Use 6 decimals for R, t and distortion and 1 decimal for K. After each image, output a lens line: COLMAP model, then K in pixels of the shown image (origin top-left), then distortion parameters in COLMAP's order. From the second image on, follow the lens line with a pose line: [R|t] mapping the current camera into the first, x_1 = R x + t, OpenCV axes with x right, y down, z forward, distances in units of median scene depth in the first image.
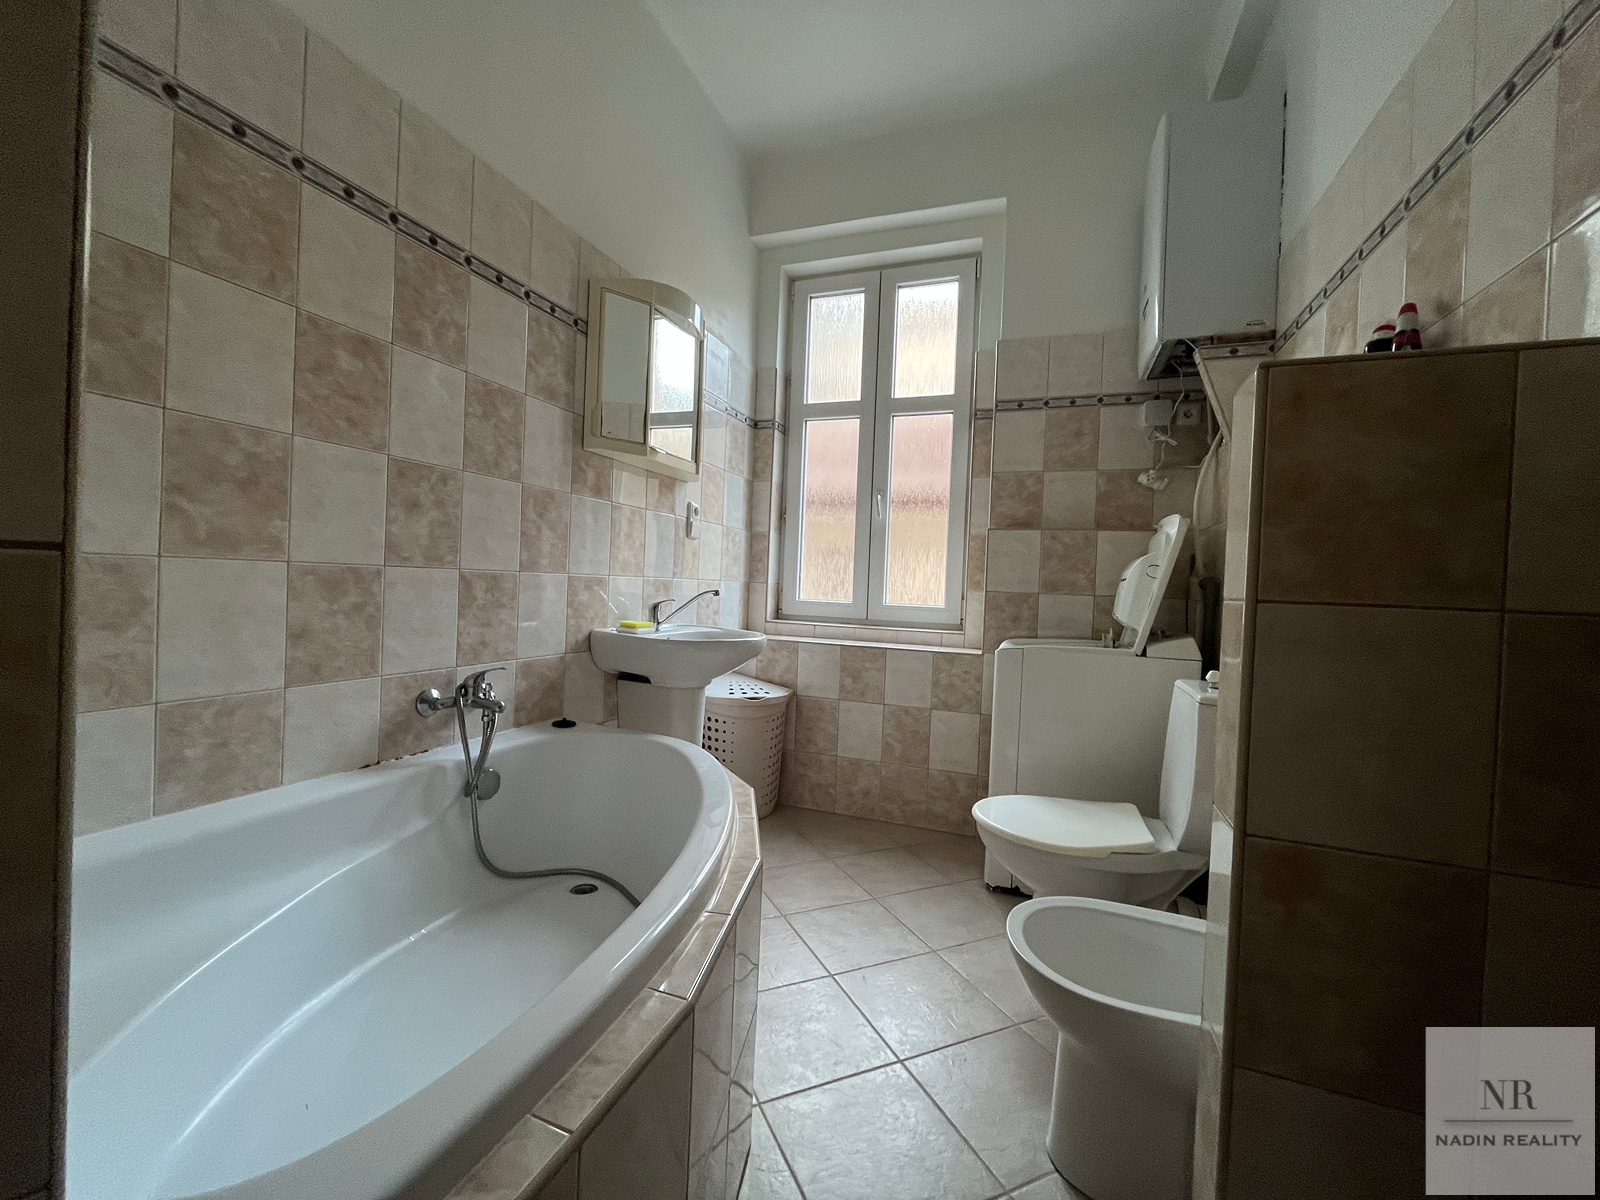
lens RADIAL K [[649.4, 0, 802.4], [0, 649.4, 594.4], [0, 0, 1]] dist [-0.003992, 0.000663]
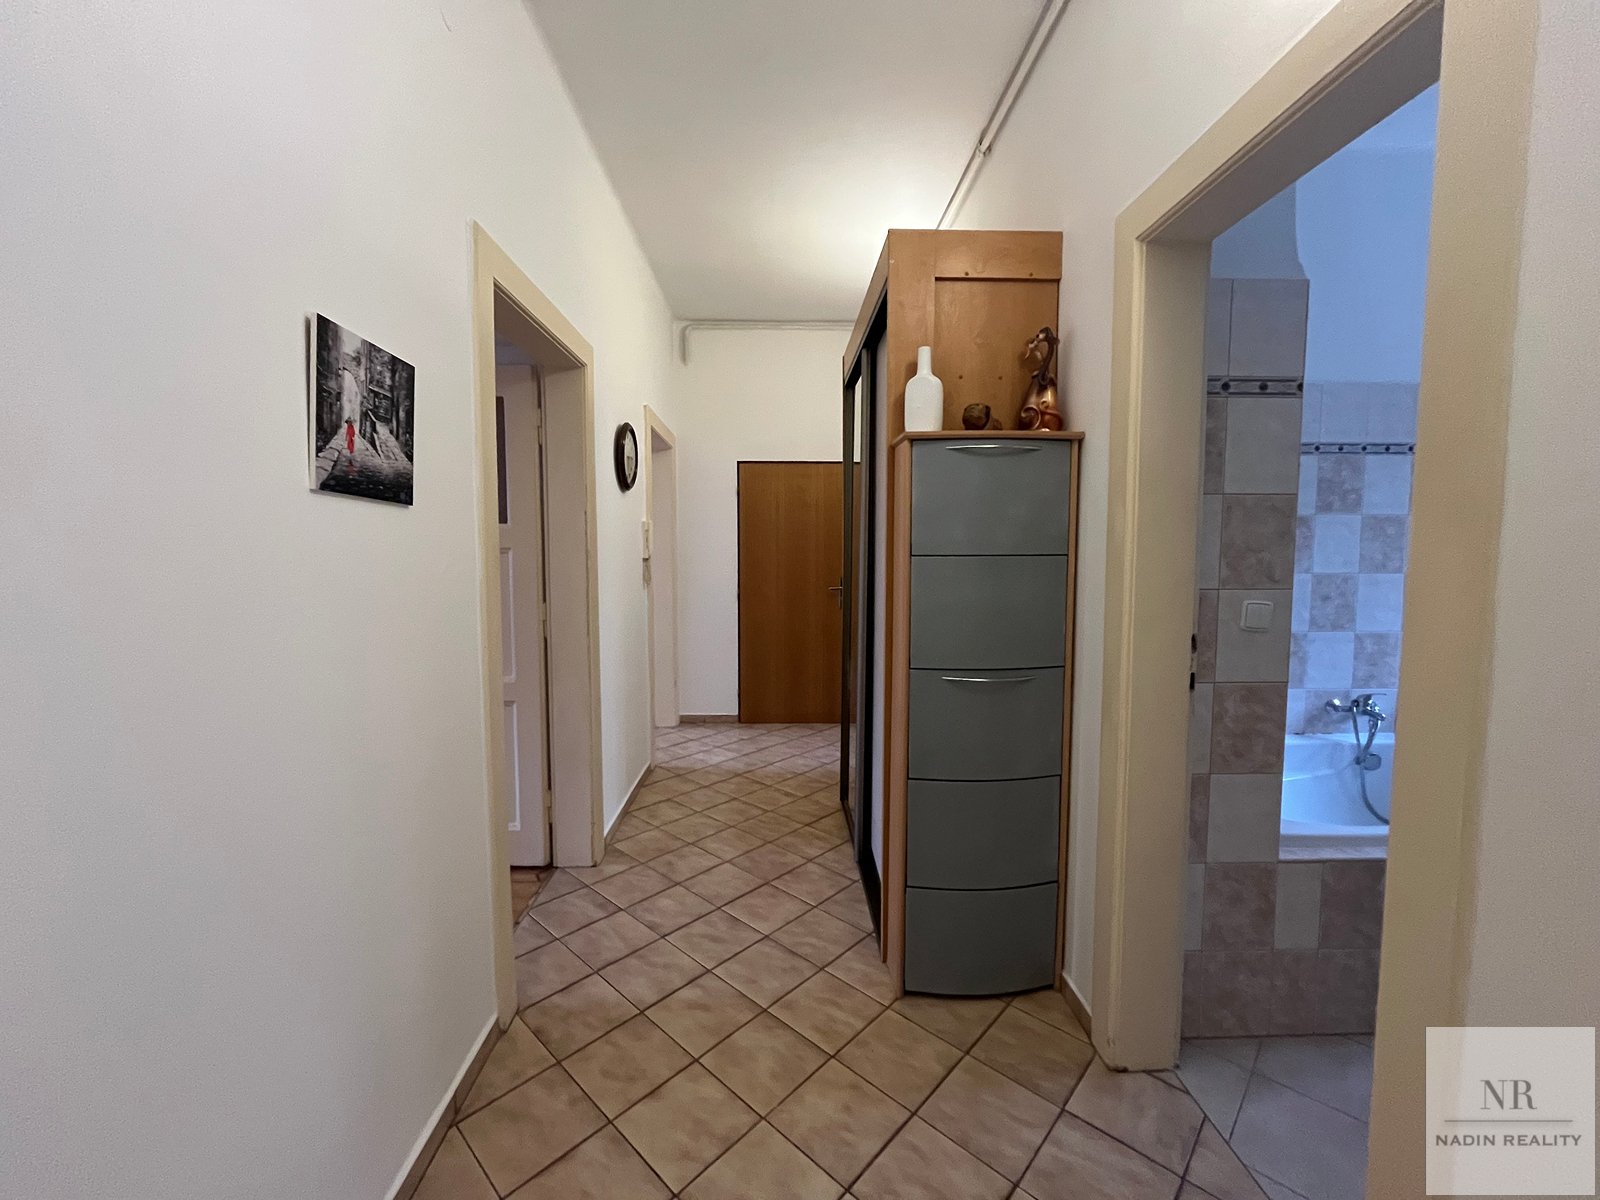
lens RADIAL K [[649.4, 0, 799.3], [0, 649.4, 587.8], [0, 0, 1]] dist [-0.003992, 0.000663]
pose [[0.364246, 0.020389, -0.931079, 0.528900], [0.001579, 0.999745, 0.022511, -0.198892], [0.931301, -0.009669, 0.364121, -0.991080]]
